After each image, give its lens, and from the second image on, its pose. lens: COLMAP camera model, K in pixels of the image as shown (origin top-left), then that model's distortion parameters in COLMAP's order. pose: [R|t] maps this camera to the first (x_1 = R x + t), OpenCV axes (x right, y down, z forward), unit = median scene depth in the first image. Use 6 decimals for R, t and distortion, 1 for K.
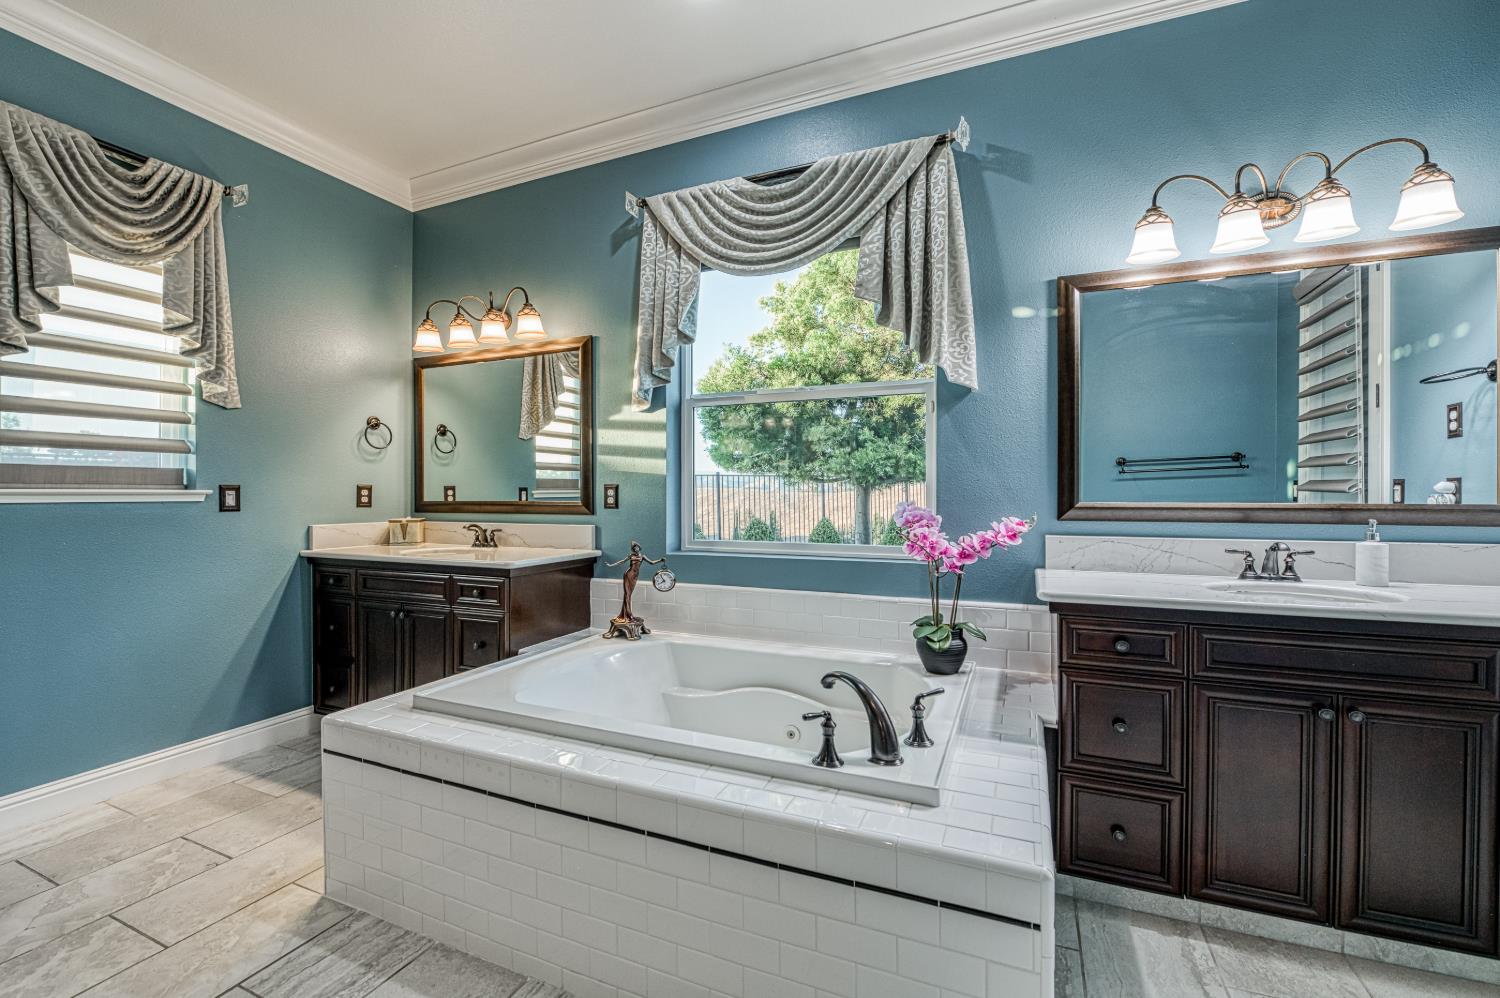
lens RADIAL K [[536.3, 0, 745.6], [0, 536.3, 487.7], [0, 0, 1]] dist [-0.010716, -0.000421]
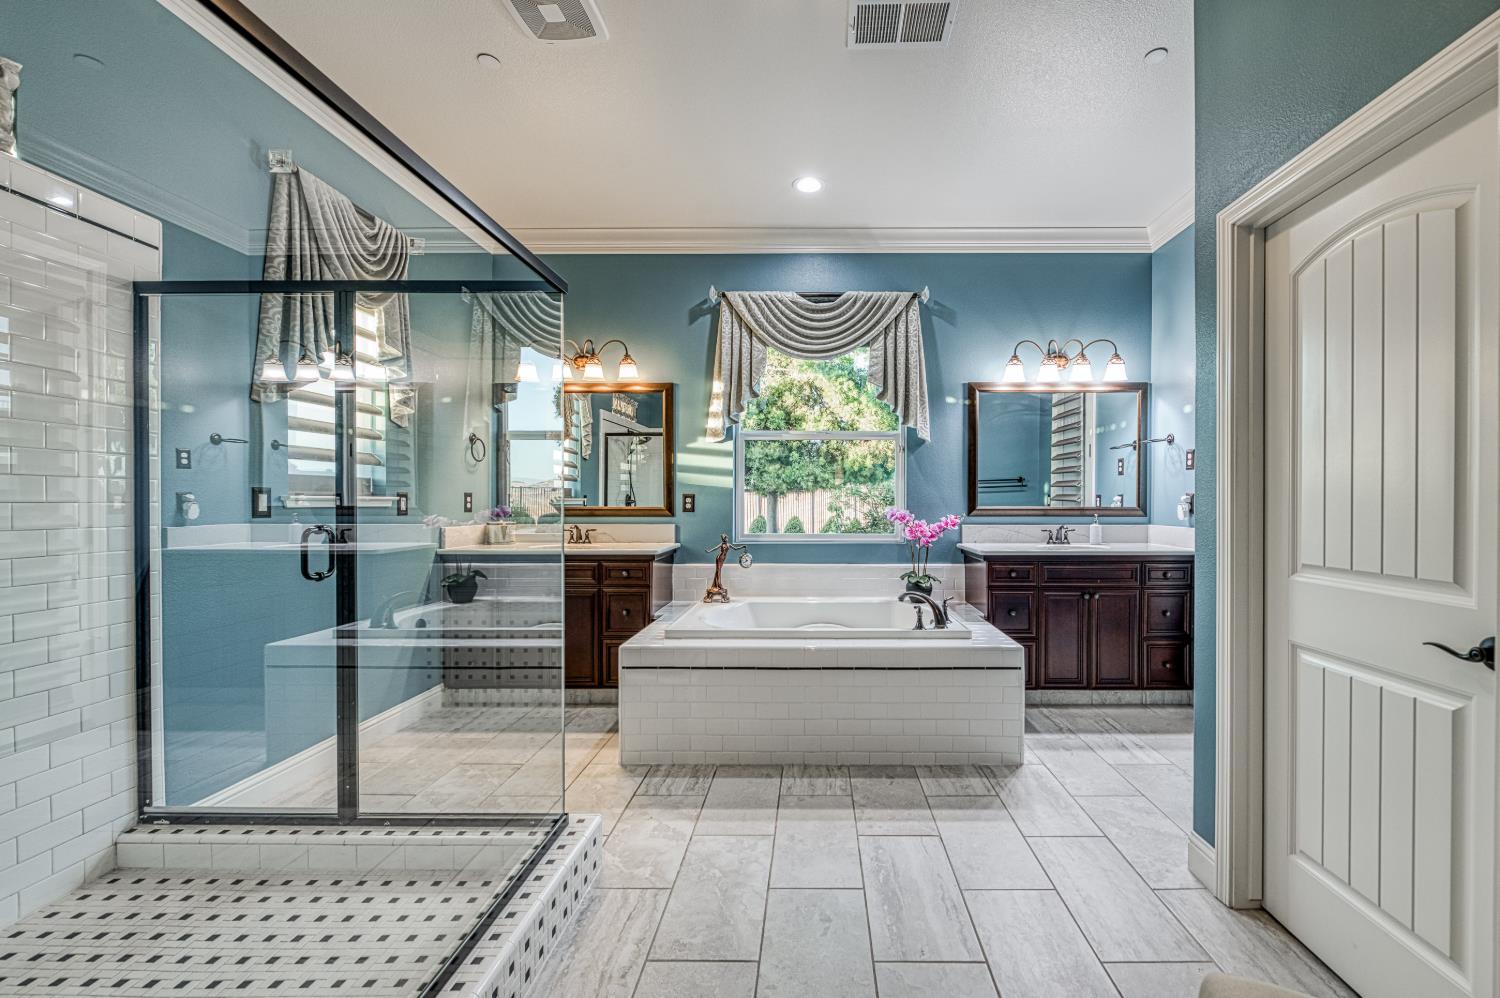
lens RADIAL K [[599.2, 0, 746.7], [0, 599.2, 493.6], [0, 0, 1]] dist [0.000487, -0.000224]
pose [[0.919417, 0.007885, 0.393206, -0.798258], [-0.006970, 0.999969, -0.003754, -0.003347], [-0.393223, 0.000711, 0.919443, -0.508509]]
